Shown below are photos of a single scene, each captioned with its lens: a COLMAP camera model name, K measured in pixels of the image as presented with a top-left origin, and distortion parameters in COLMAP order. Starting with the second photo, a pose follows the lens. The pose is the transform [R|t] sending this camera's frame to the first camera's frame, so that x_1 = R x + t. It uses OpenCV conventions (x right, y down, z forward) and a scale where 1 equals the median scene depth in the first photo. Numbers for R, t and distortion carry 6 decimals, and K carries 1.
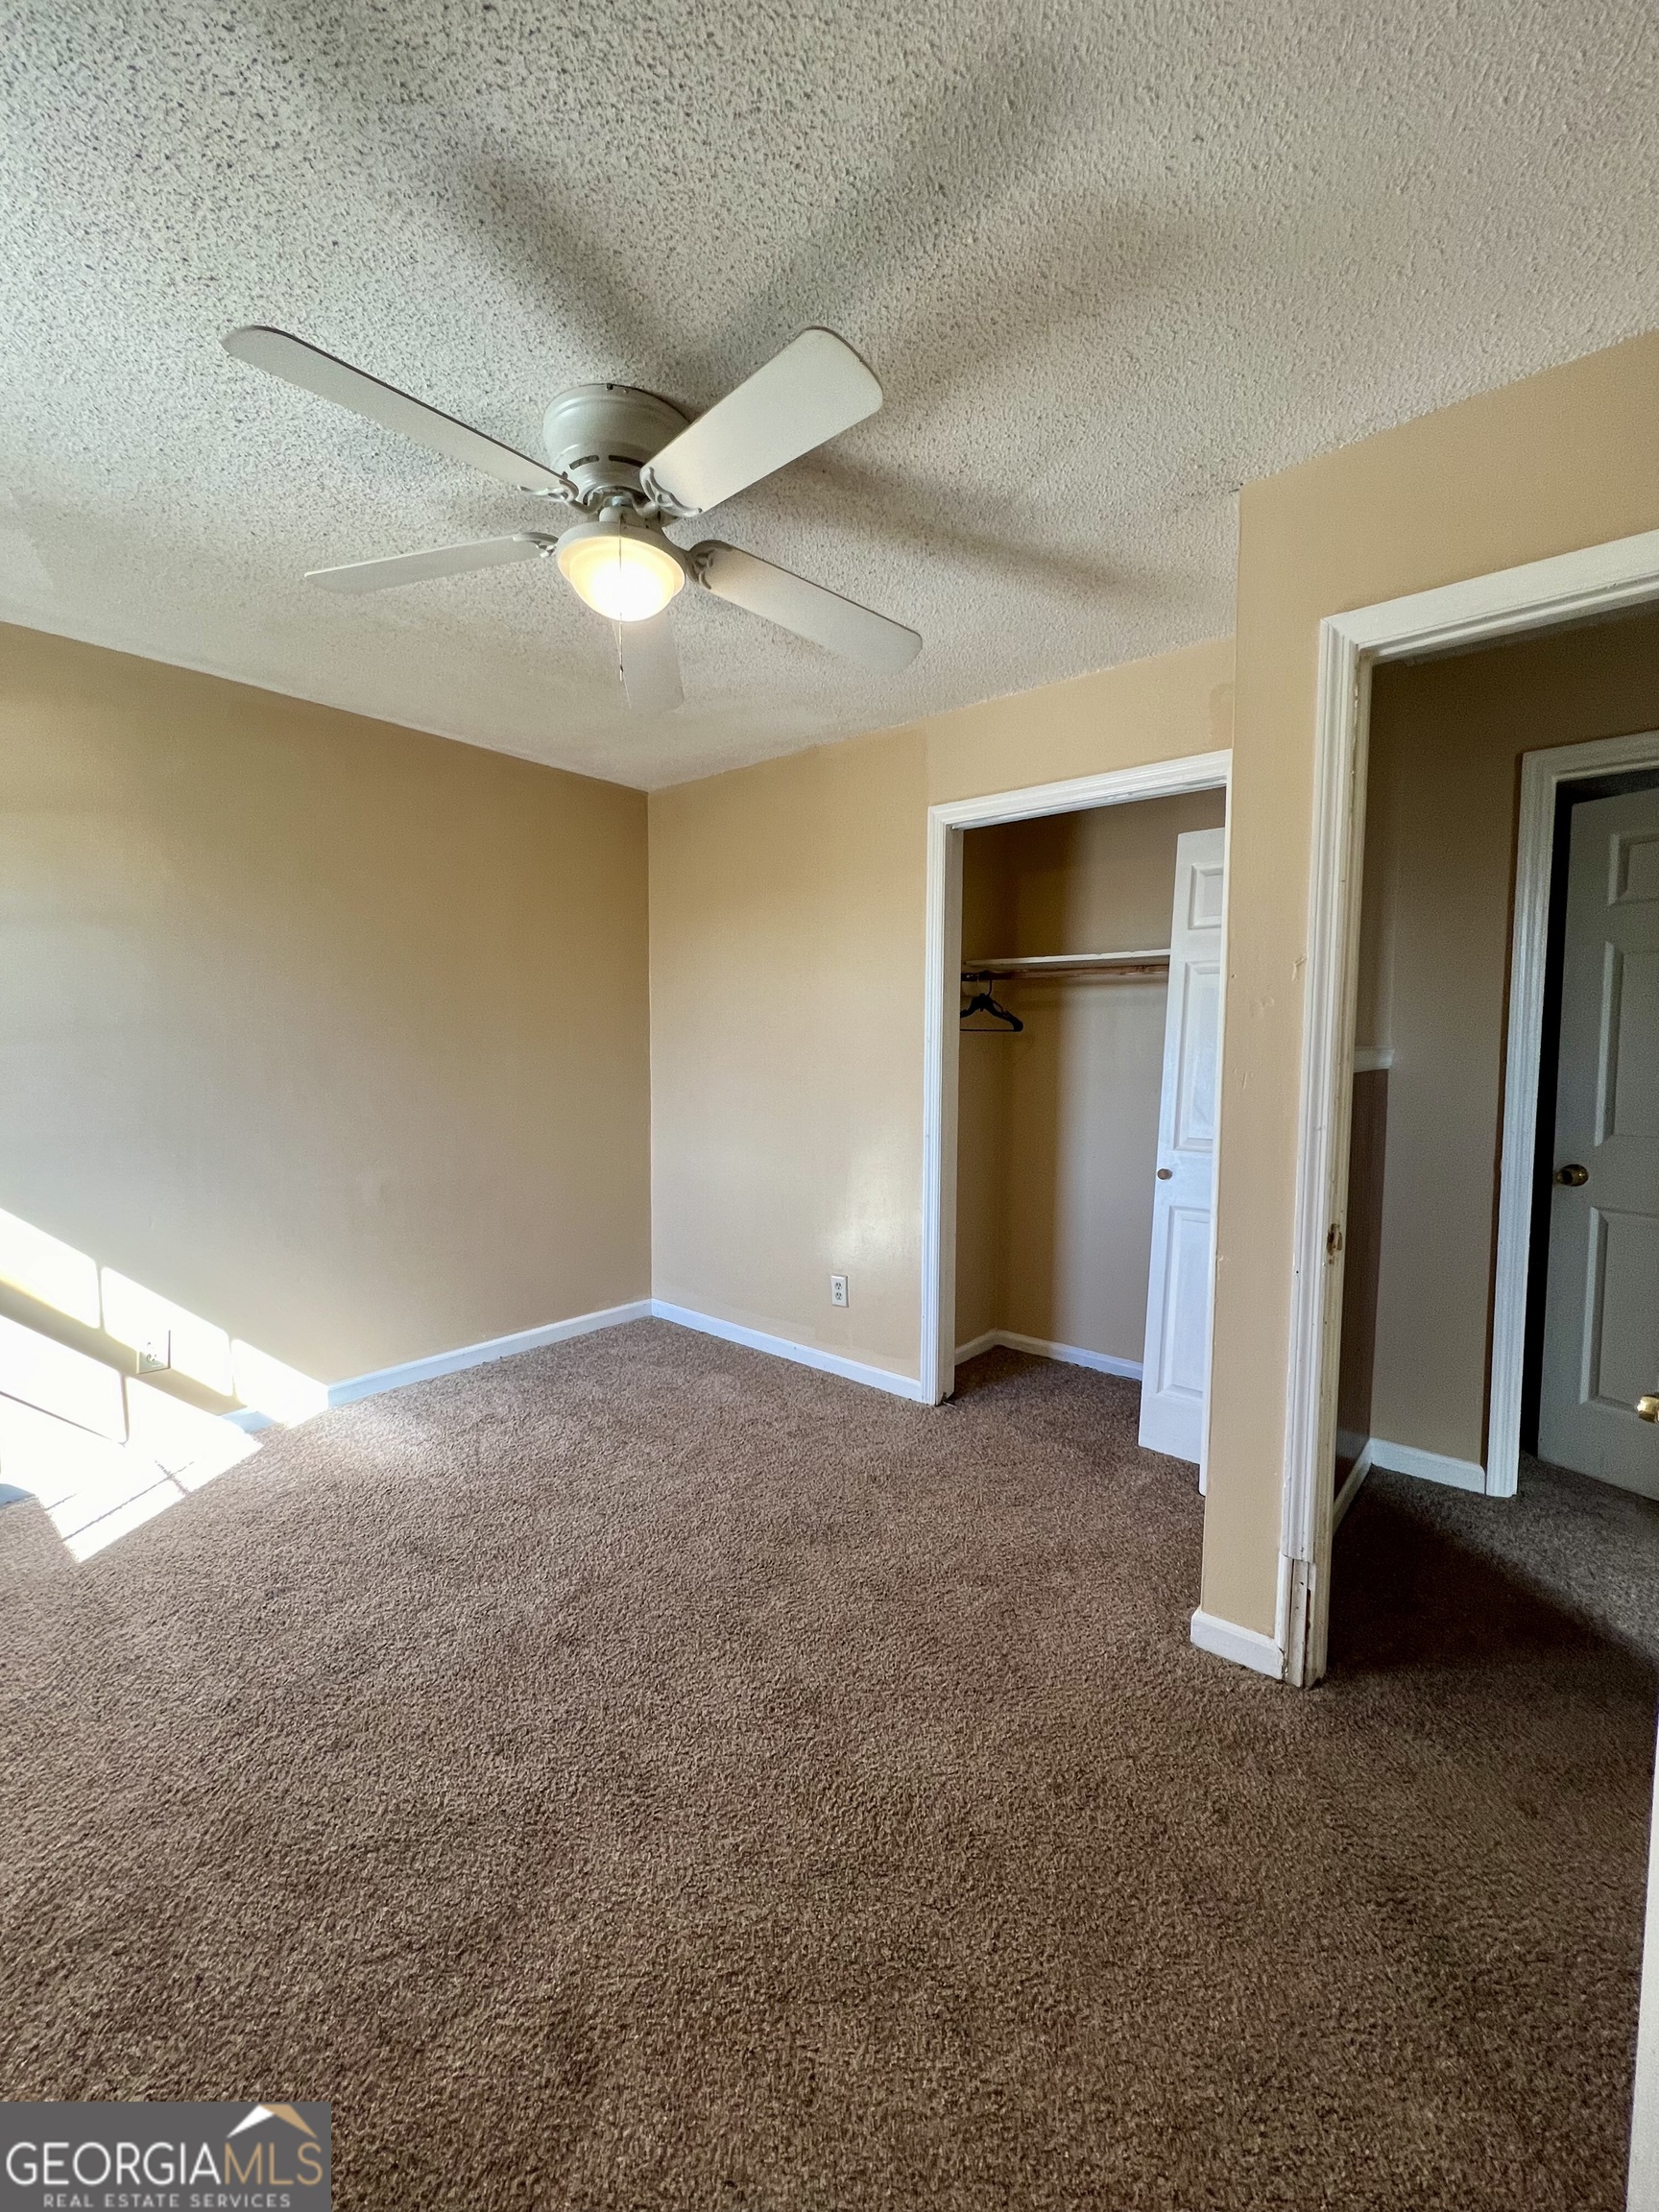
lens RADIAL K [[891.1, 0, 825.2], [0, 891.1, 1104.6], [0, 0, 1]] dist [0.000978, -0.000197]
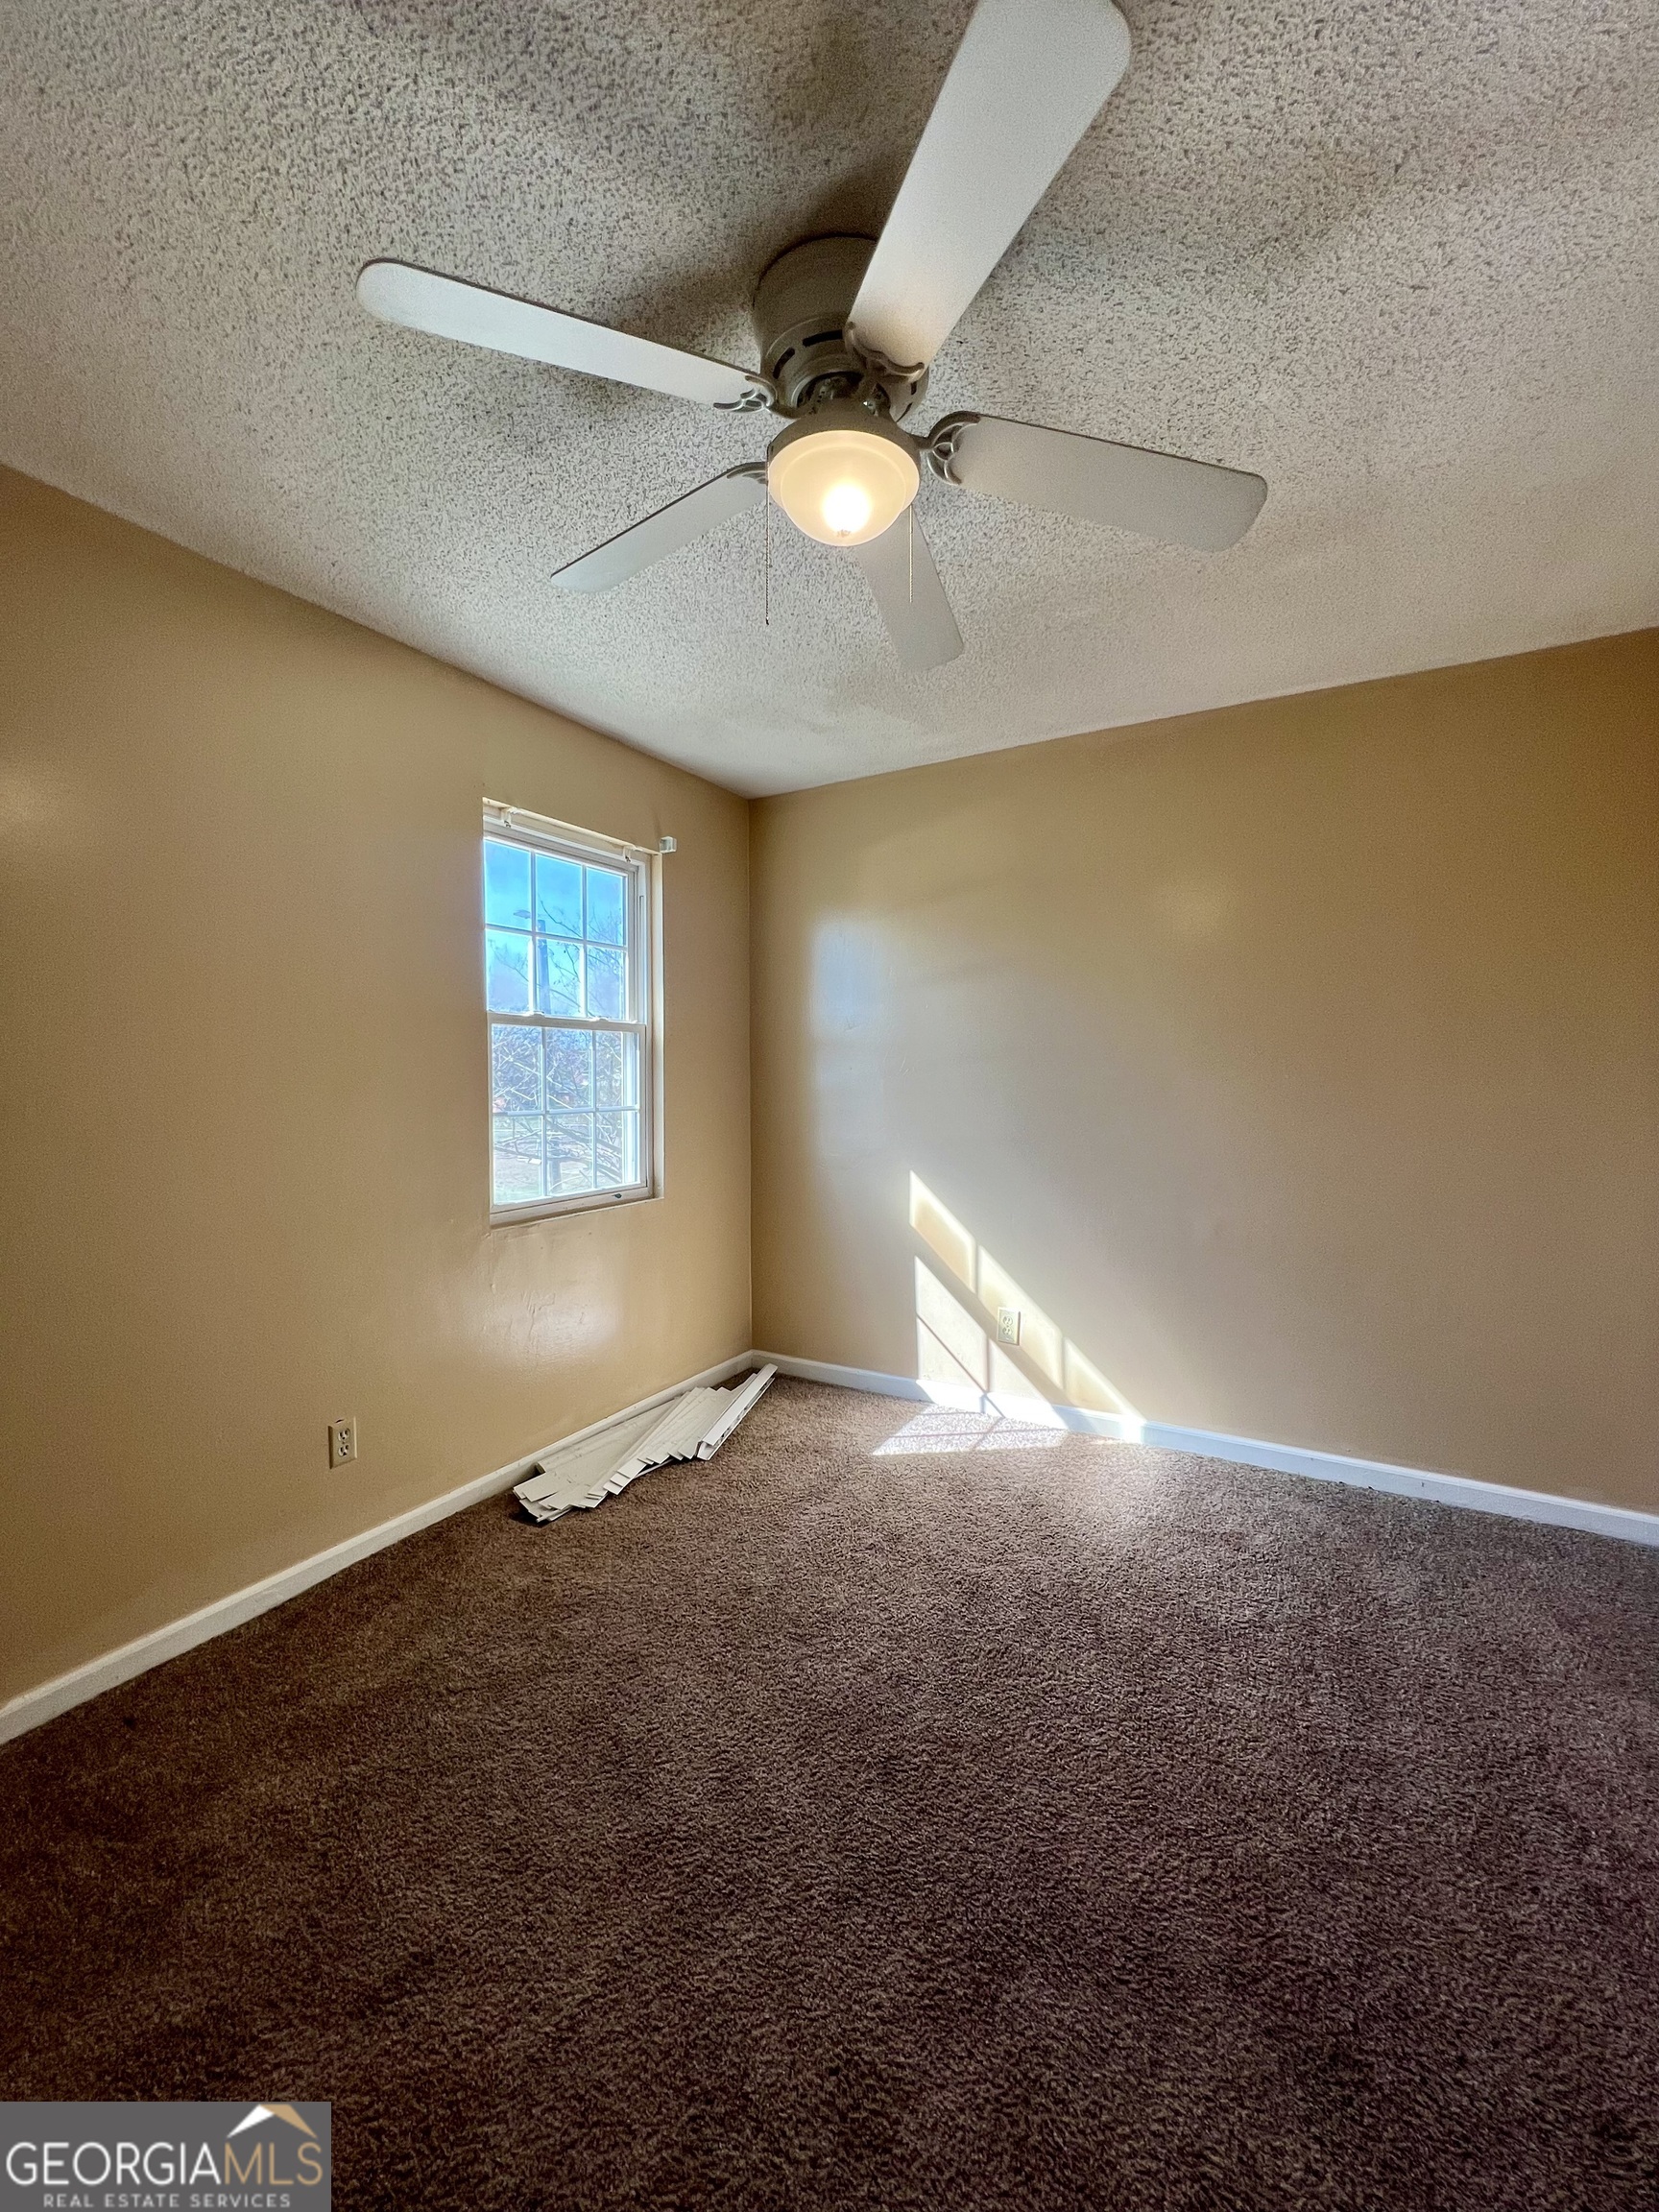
lens RADIAL K [[891.1, 0, 826.3], [0, 891.1, 1103.9], [0, 0, 1]] dist [0.000978, -0.000197]
pose [[0.190908, 0.037441, -0.980894, 0.316922], [-0.068785, 0.997326, 0.024681, -0.027014], [0.979195, 0.062759, 0.192973, 0.466944]]
